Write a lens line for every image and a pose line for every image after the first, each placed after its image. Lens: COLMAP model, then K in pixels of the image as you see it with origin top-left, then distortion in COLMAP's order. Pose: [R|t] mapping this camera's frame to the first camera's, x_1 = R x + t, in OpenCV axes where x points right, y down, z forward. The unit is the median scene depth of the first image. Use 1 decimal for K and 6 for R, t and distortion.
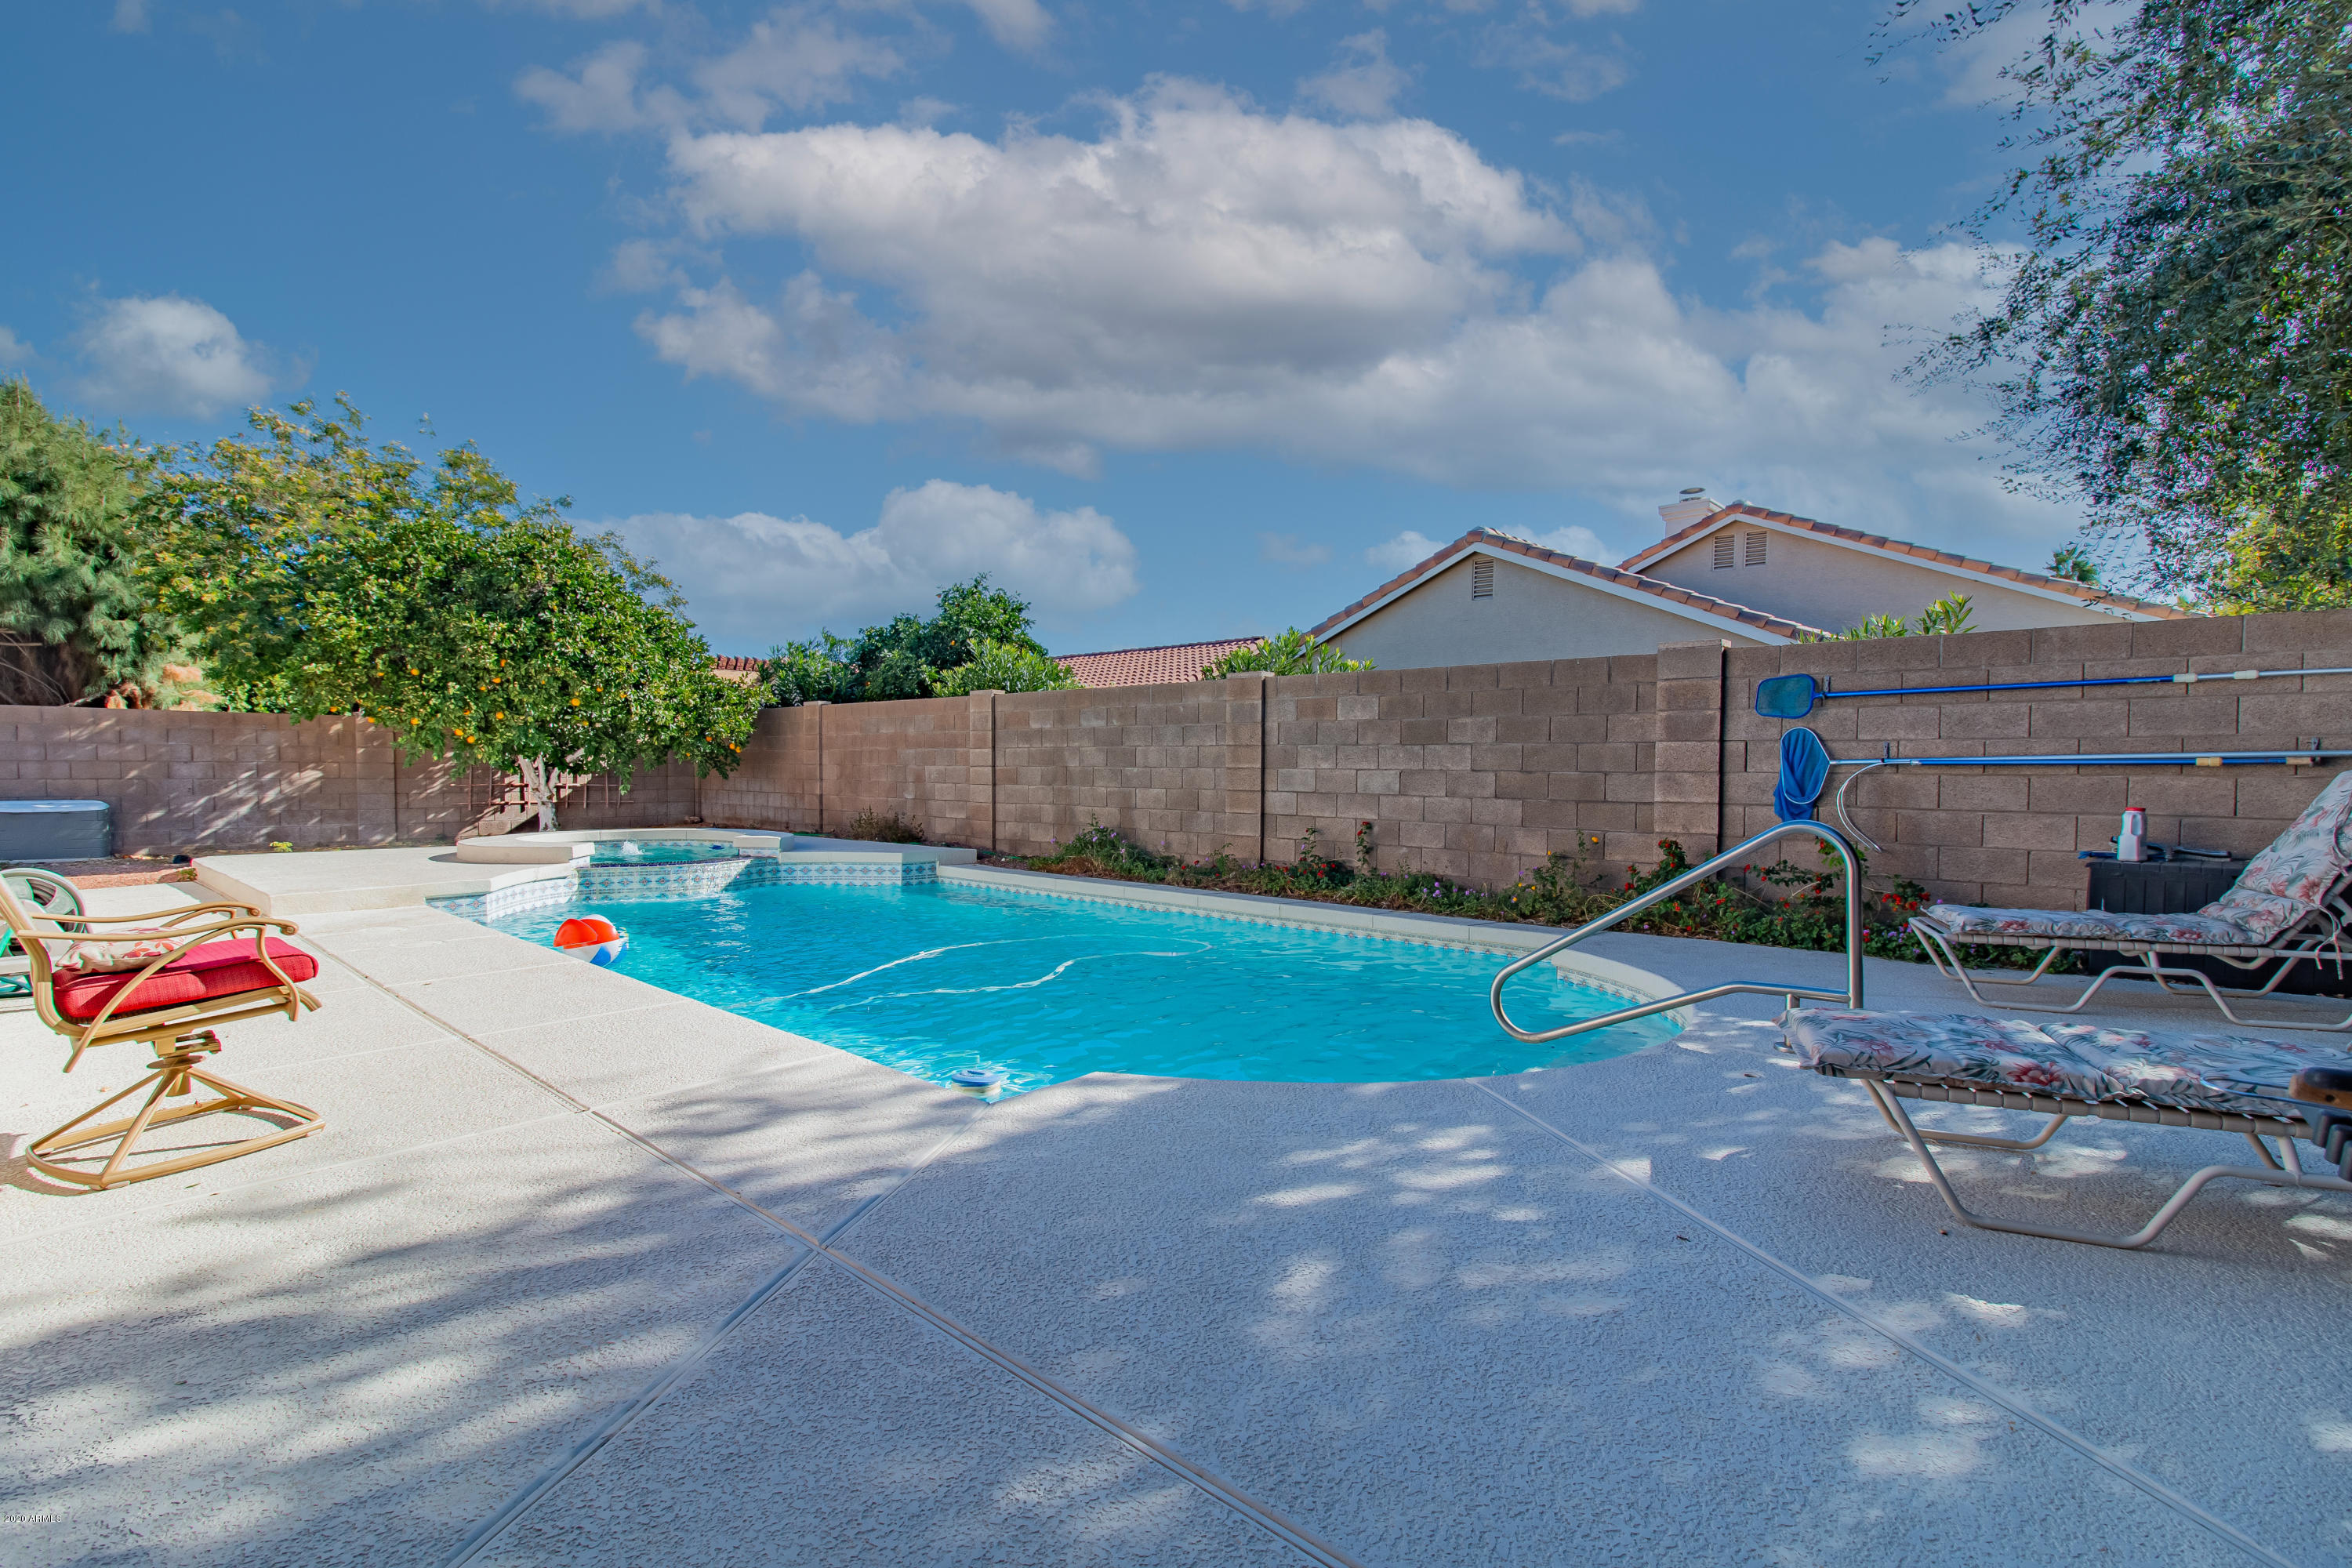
lens RADIAL K [[1068.4, 0, 1176.0], [0, 1068.4, 784.0], [0, 0, 1]] dist [0.002546, -0.000308]
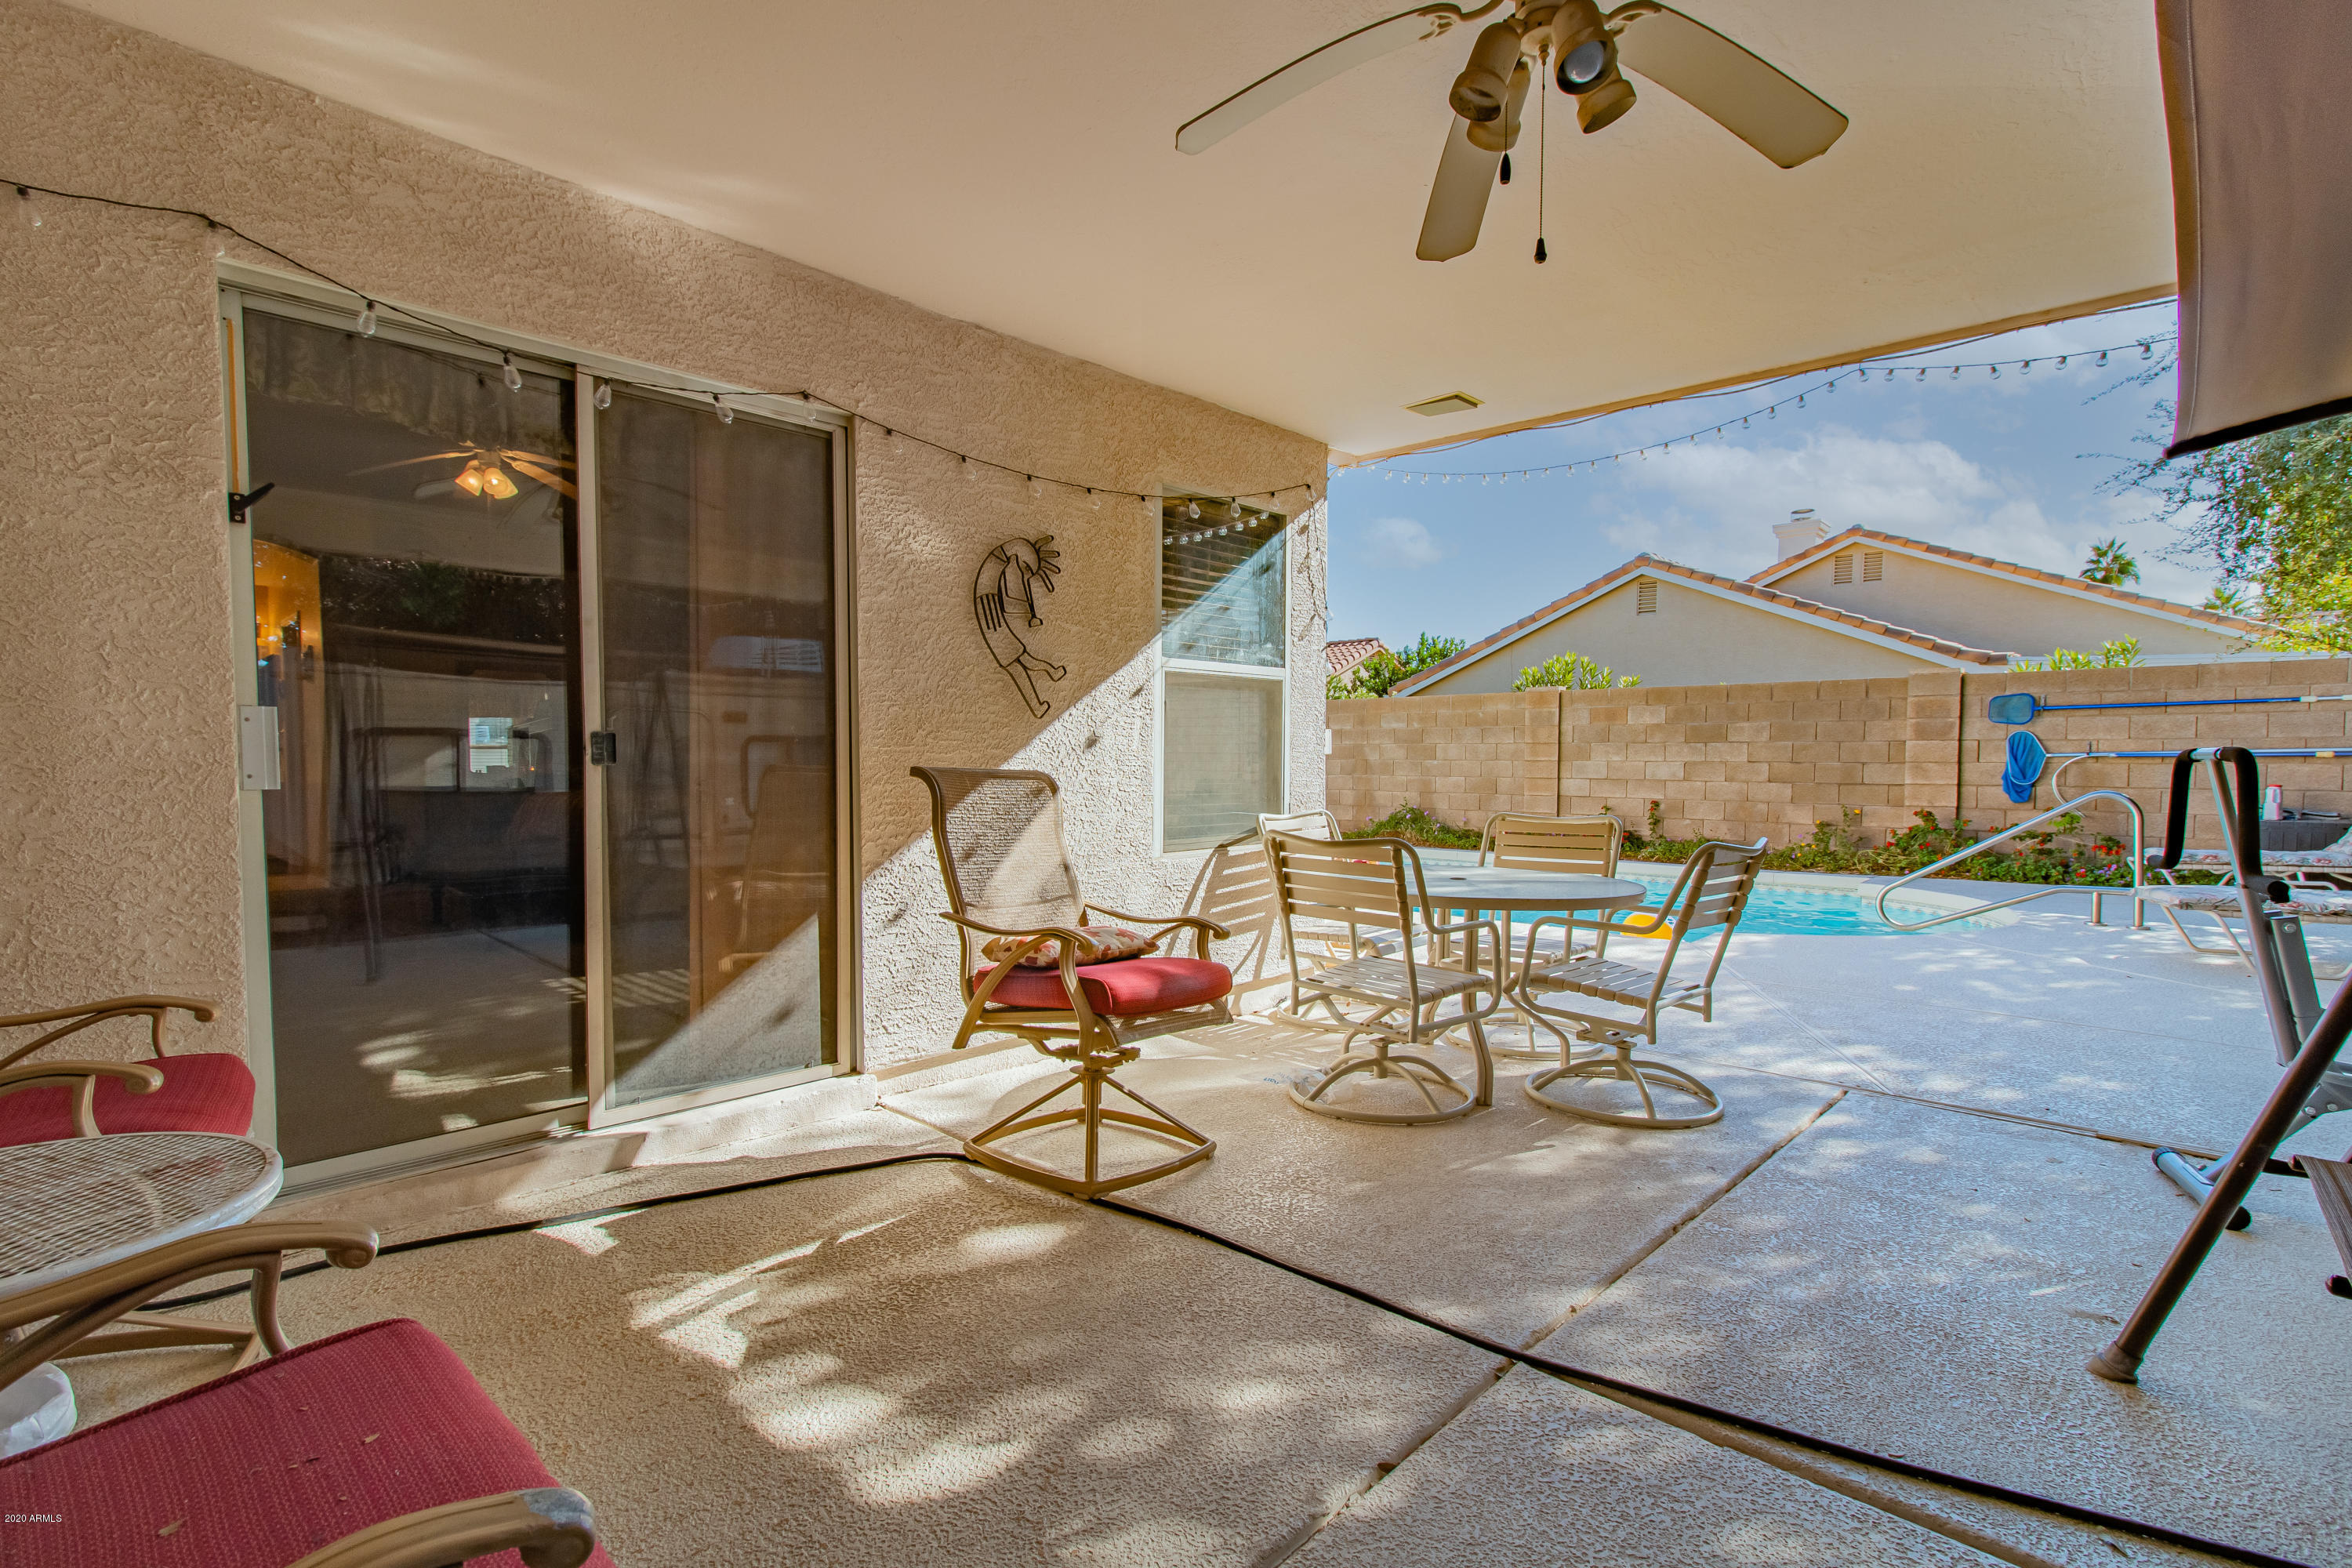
lens RADIAL K [[1068.4, 0, 1176.0], [0, 1068.4, 784.0], [0, 0, 1]] dist [0.002546, -0.000308]
pose [[0.999924, -0.005207, -0.011185, -0.450938], [0.005312, 0.999941, 0.009429, -0.001242], [0.011135, -0.009488, 0.999893, -0.374394]]
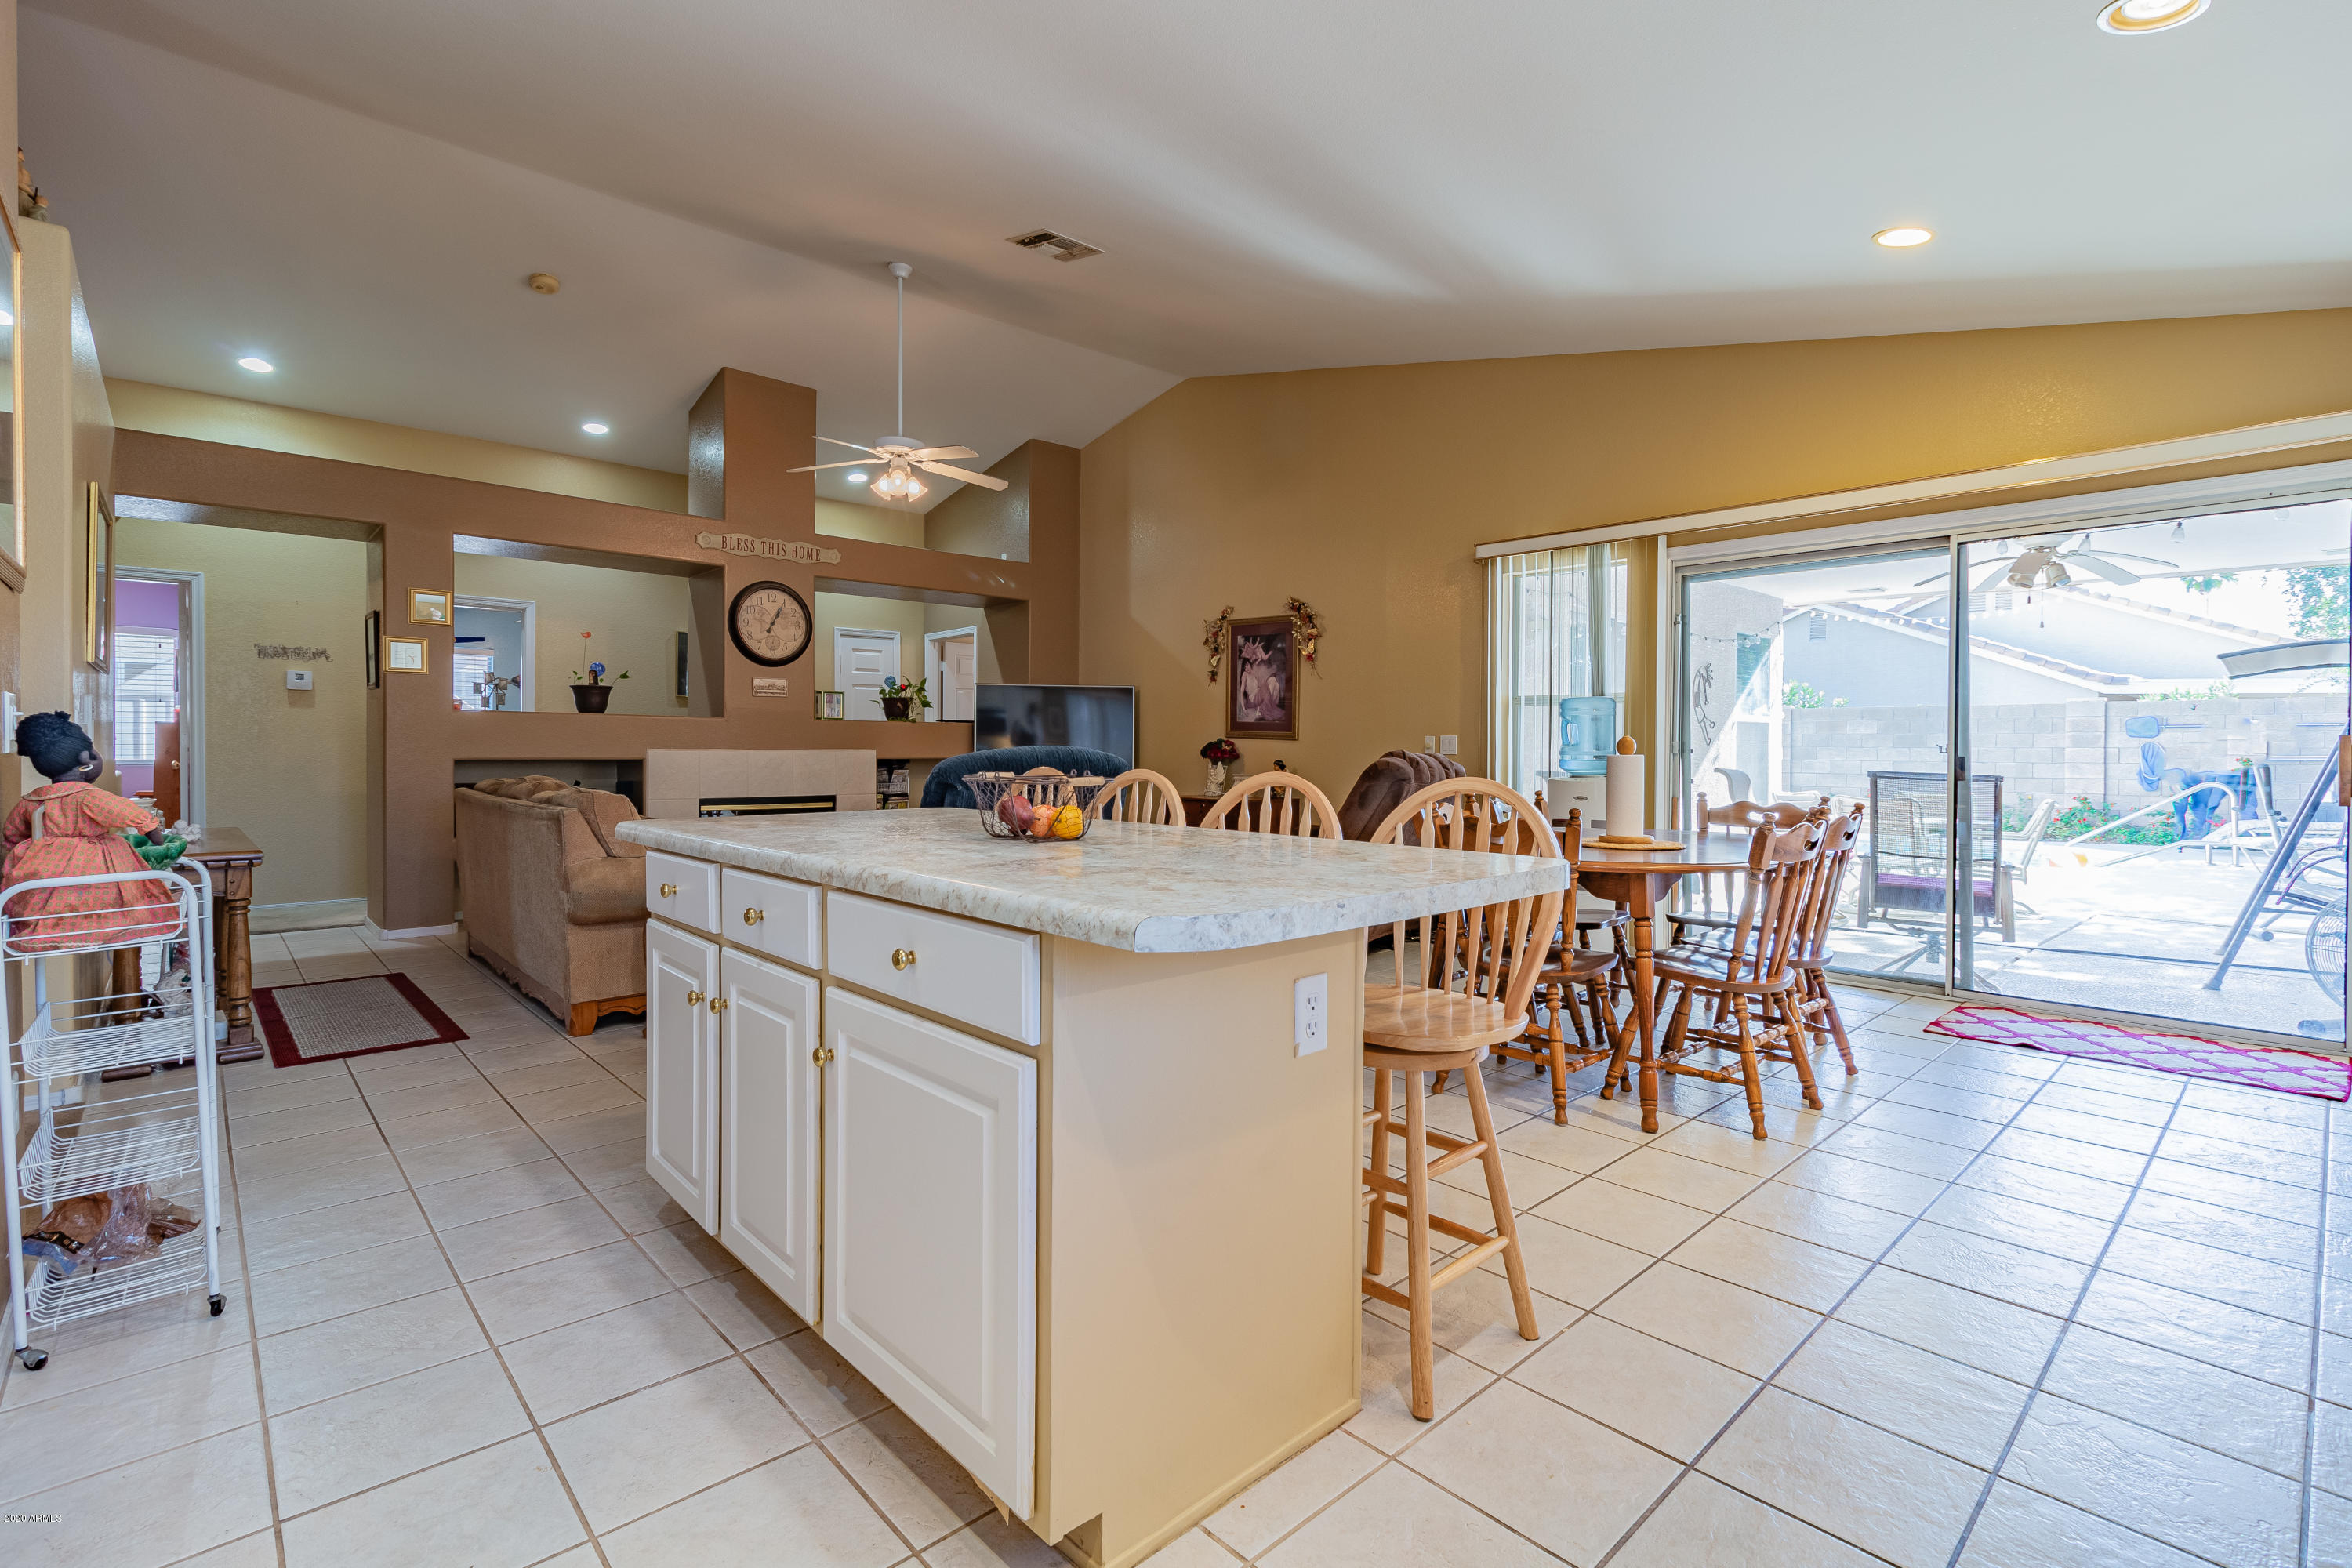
lens RADIAL K [[1062.0, 0, 1186.0], [0, 1062.0, 743.0], [0, 0, 1]] dist [0.000620, 0.000342]
pose [[0.998051, -0.002402, -0.062363, -0.985182], [0.001010, 0.999750, -0.022331, -0.005345], [0.062402, 0.022225, 0.997804, -1.000011]]
